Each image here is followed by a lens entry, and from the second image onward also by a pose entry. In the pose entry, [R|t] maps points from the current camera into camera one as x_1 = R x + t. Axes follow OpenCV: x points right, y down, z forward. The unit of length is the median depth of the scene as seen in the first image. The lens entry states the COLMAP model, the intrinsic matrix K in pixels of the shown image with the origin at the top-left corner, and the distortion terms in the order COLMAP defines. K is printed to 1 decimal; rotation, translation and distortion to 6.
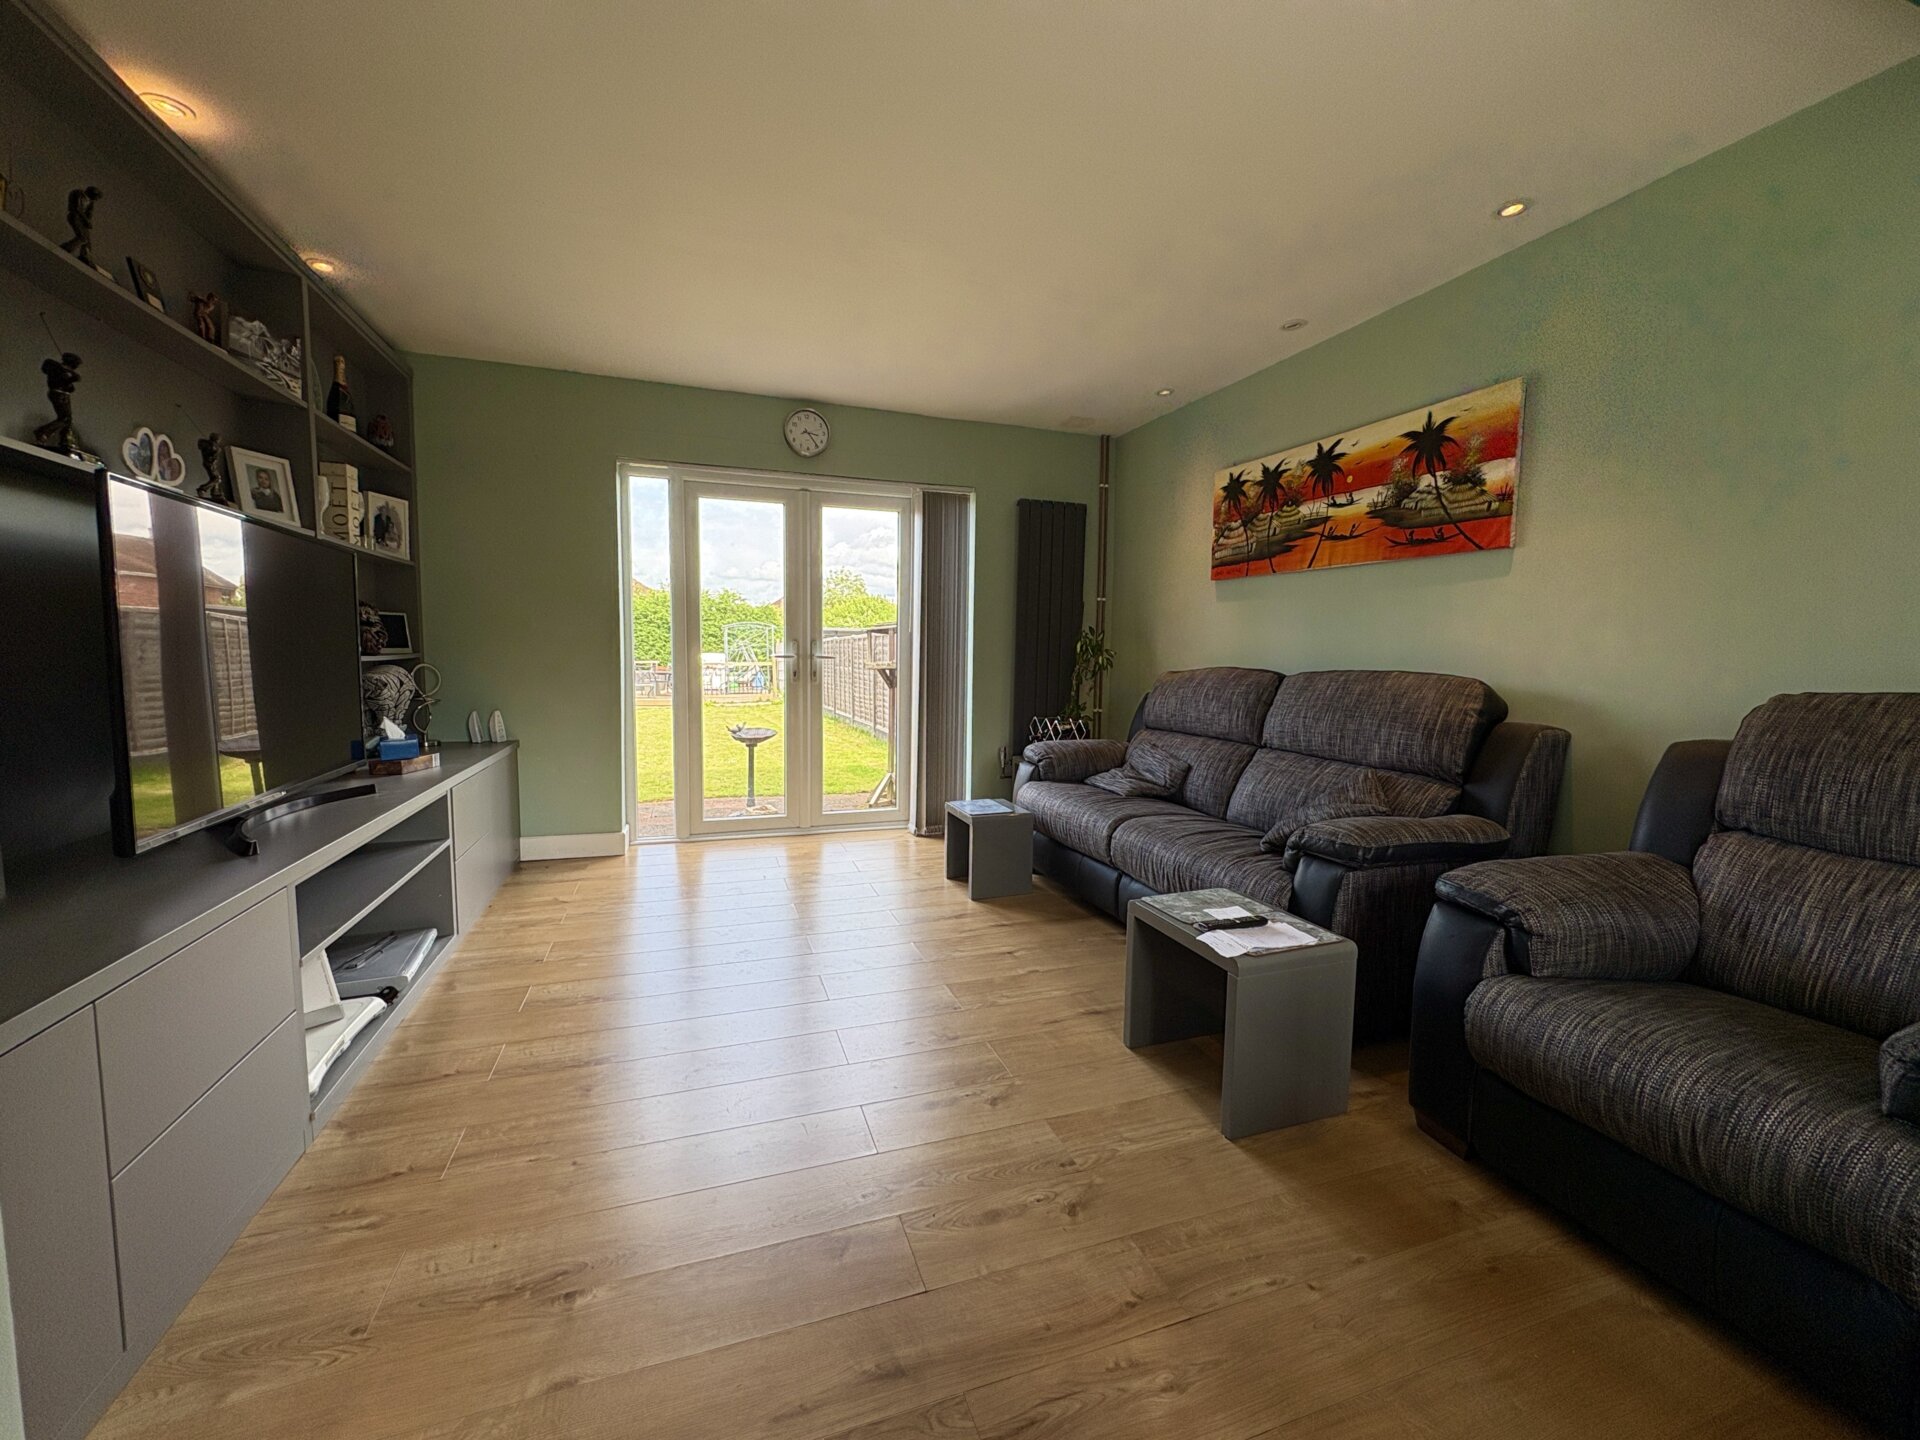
lens RADIAL K [[773.0, 0, 957.1], [0, 773.0, 718.1], [0, 0, 1]] dist [0.009360, 0.000056]
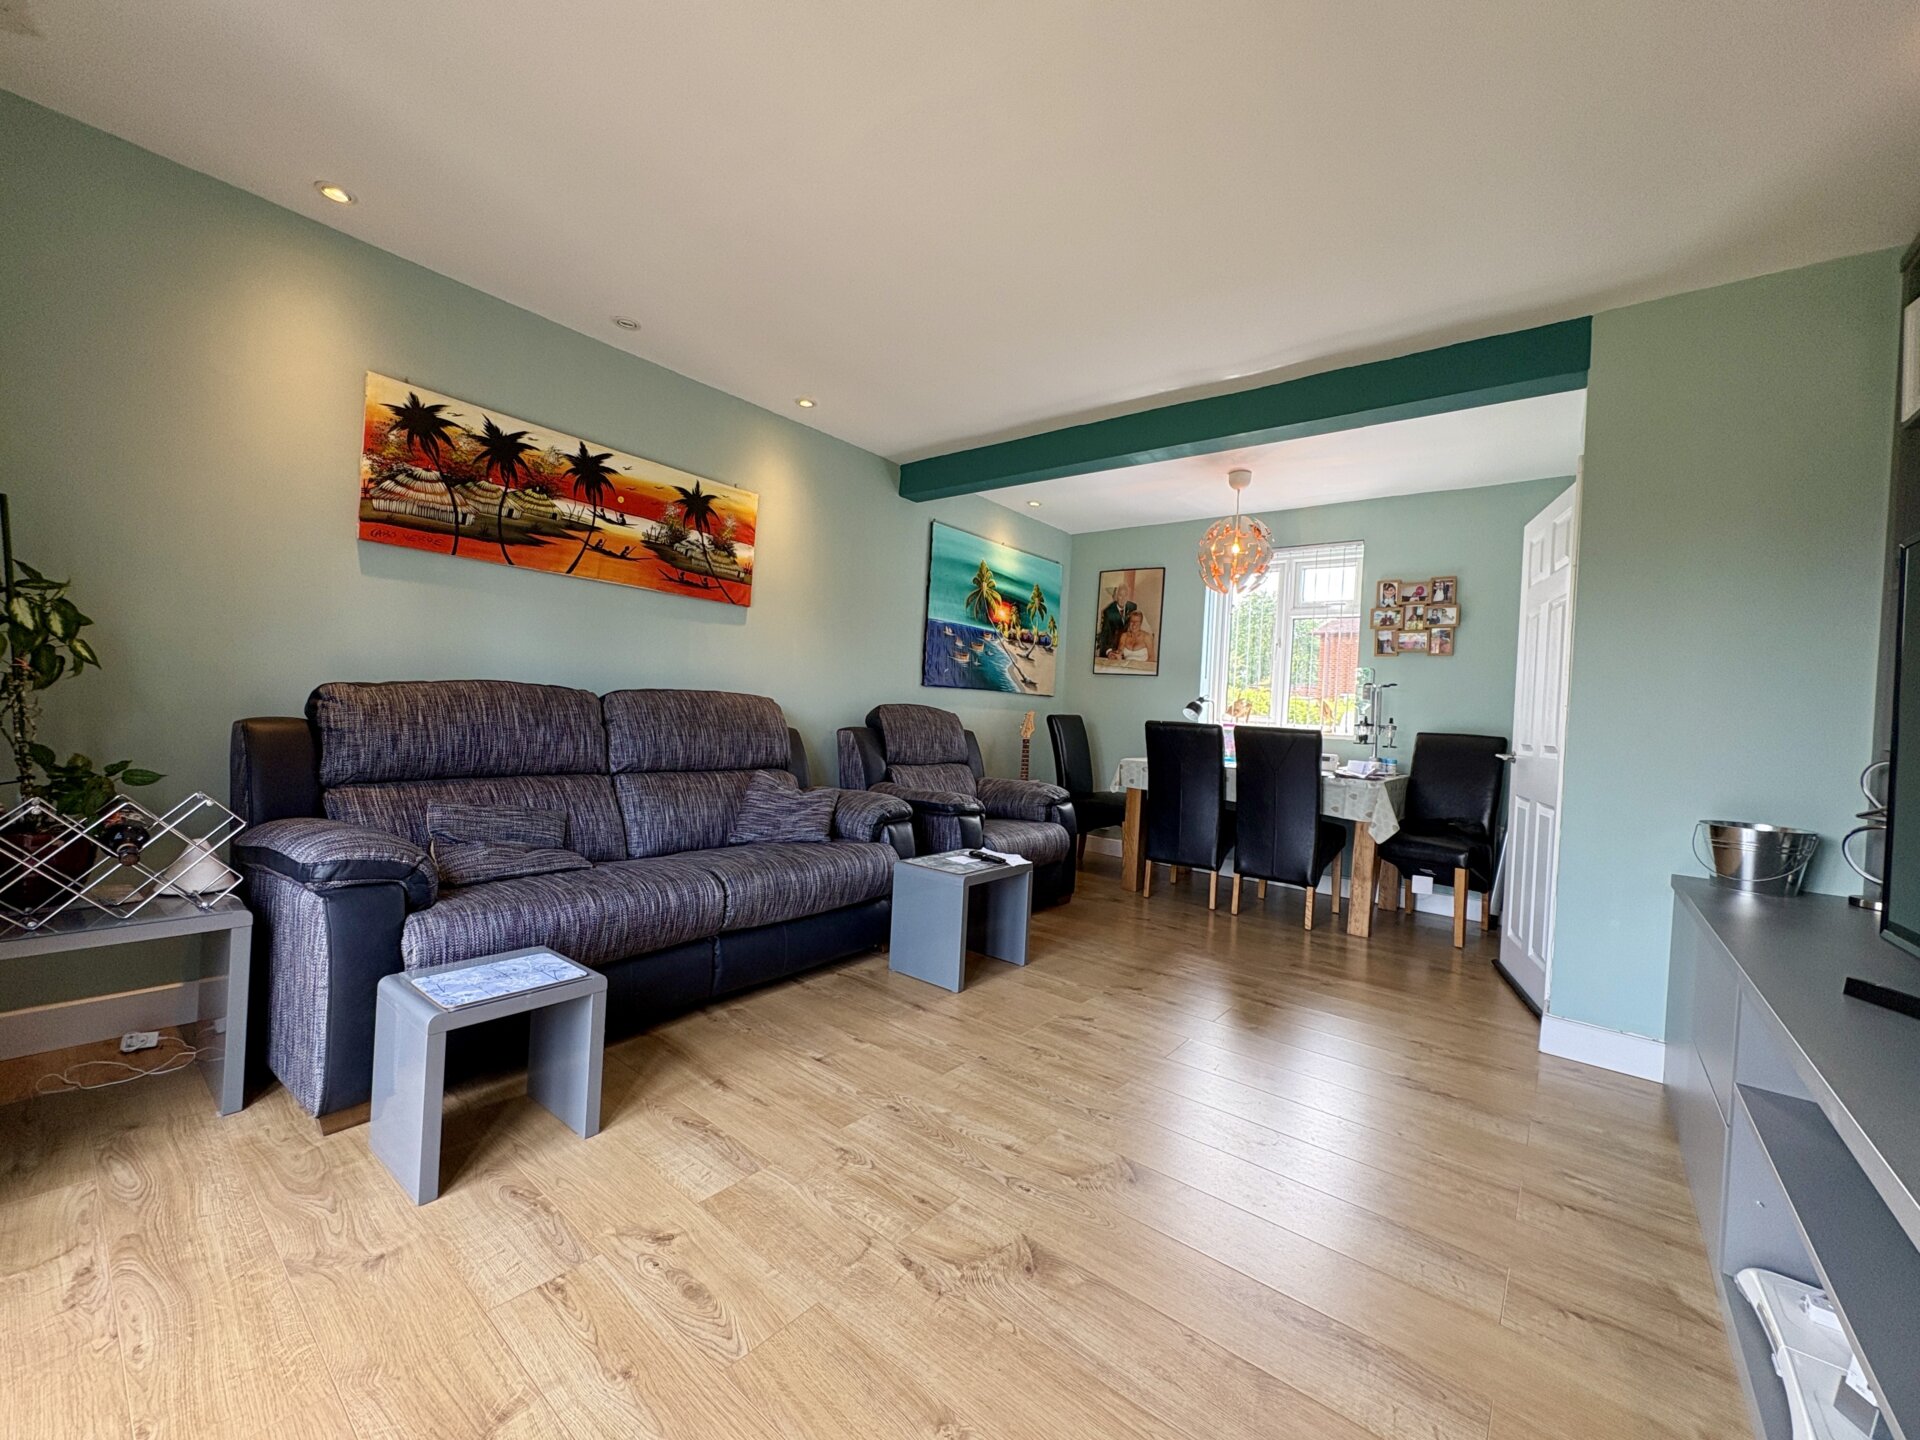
lens RADIAL K [[773.0, 0, 957.9], [0, 773.0, 717.0], [0, 0, 1]] dist [0.009360, 0.000056]
pose [[-0.529523, -0.049183, 0.846869, -0.591696], [0.016824, 0.997513, 0.068452, -0.084892], [-0.848129, 0.050494, -0.527378, 1.157364]]
